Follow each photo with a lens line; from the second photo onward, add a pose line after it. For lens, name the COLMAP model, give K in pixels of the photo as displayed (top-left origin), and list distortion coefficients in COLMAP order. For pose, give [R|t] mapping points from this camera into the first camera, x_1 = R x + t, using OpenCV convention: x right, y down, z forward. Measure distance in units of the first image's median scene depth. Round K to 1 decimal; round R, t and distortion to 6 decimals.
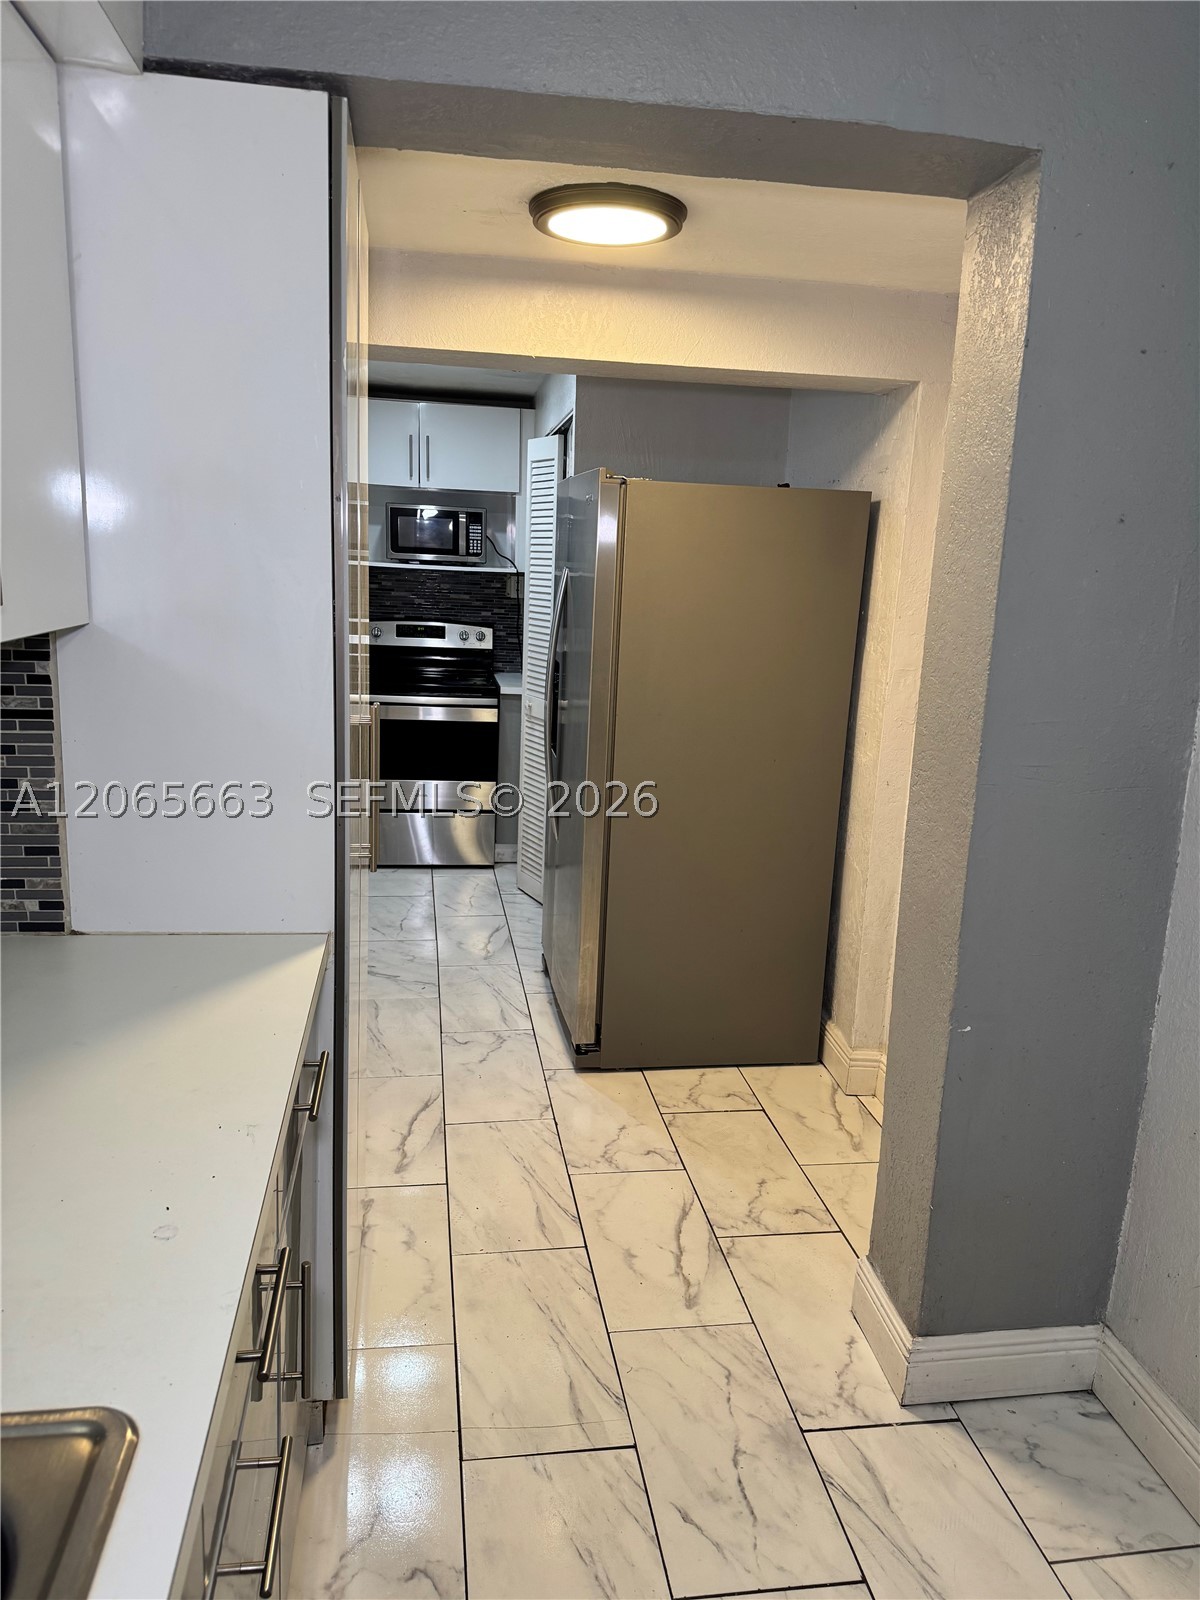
lens RADIAL K [[1121.2, 0, 606.2], [0, 1121.2, 805.4], [0, 0, 1]] dist [0.002753, -0.028041]
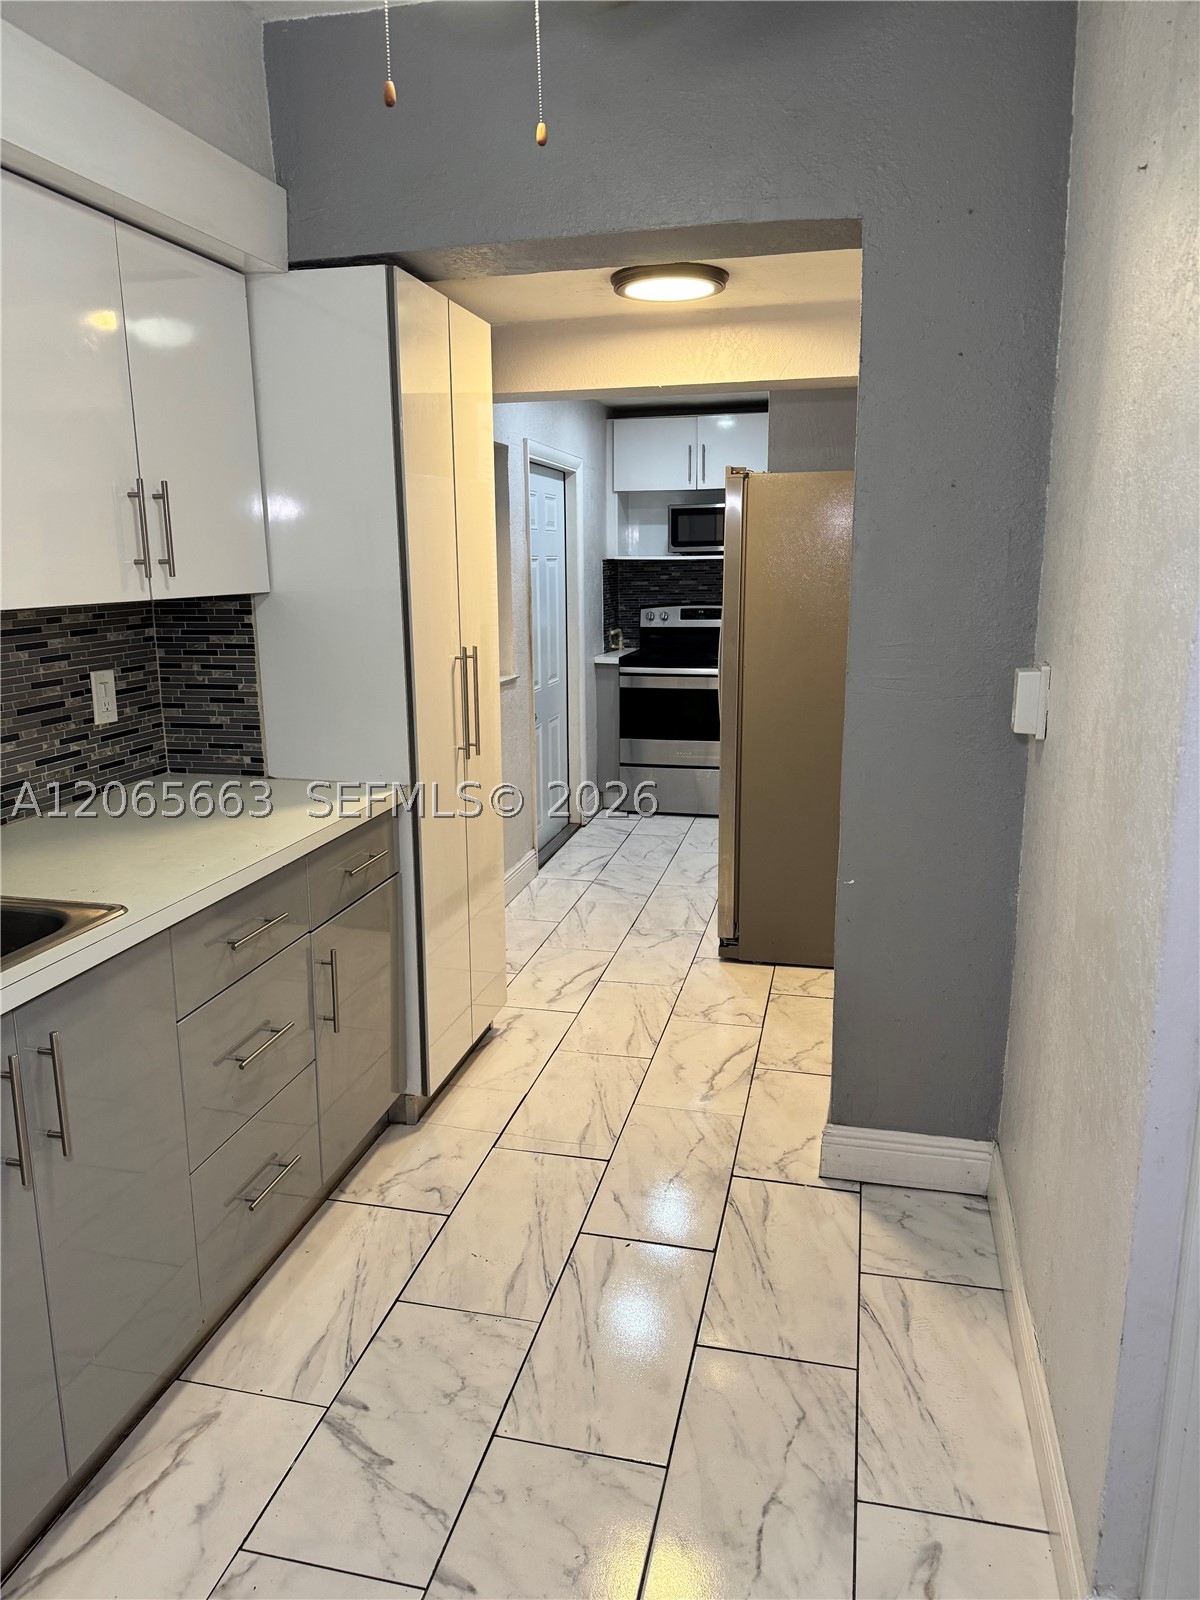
lens RADIAL K [[1131.1, 0, 622.9], [0, 1131.1, 806.1], [0, 0, 1]] dist [0.002797, -0.011559]
pose [[0.932162, 0.033995, -0.360442, 0.511005], [-0.033555, 0.999409, 0.007480, 0.100642], [0.360483, 0.005122, 0.932752, -0.321050]]
